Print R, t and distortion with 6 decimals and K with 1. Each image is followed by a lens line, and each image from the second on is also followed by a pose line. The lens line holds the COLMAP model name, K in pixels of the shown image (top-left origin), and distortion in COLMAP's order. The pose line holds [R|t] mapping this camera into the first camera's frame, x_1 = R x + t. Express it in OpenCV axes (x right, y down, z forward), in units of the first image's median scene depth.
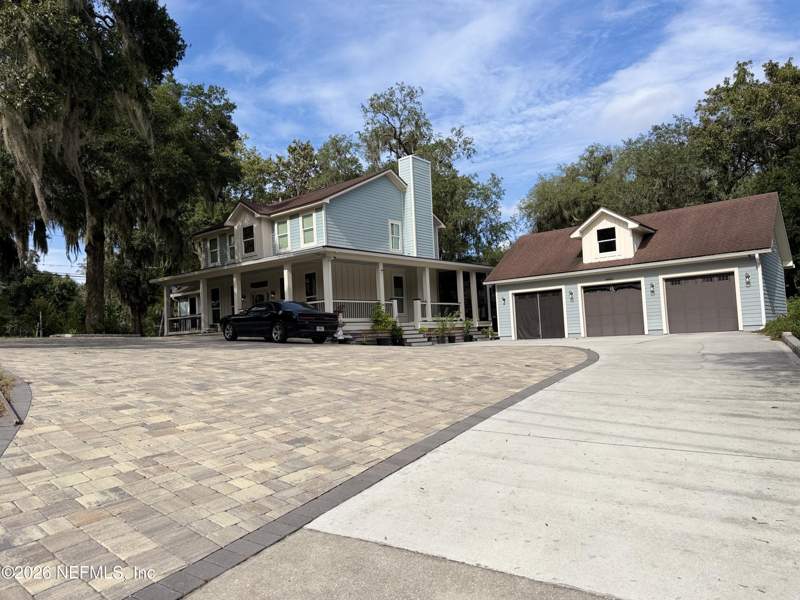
lens RADIAL K [[555.7, 0, 404.1], [0, 555.7, 303.0], [0, 0, 1]] dist [0.114719, -0.181134]
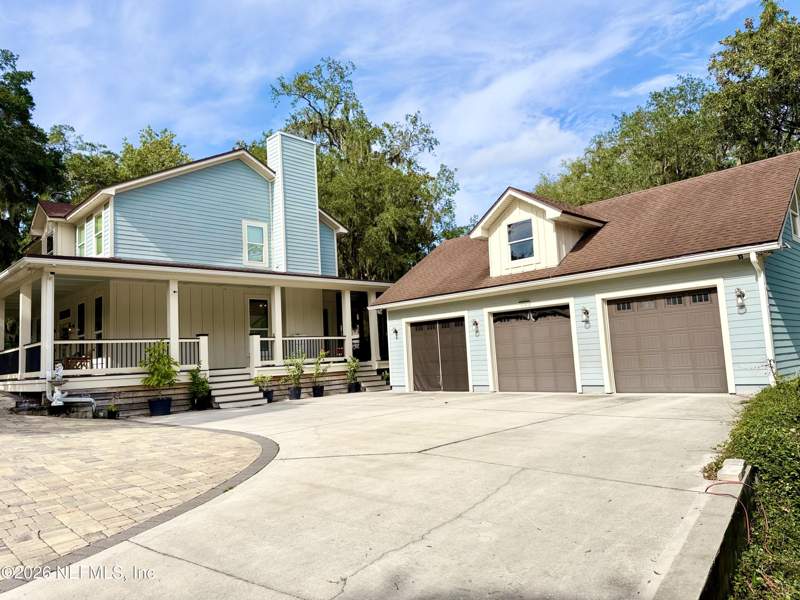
lens RADIAL K [[560.8, 0, 399.3], [0, 560.8, 296.9], [0, 0, 1]] dist [0.104187, -0.136244]
pose [[0.994531, -0.015532, -0.103283, 0.278690], [0.010927, 0.998927, -0.045000, -0.019283], [0.103872, 0.043625, 0.993634, 0.343528]]
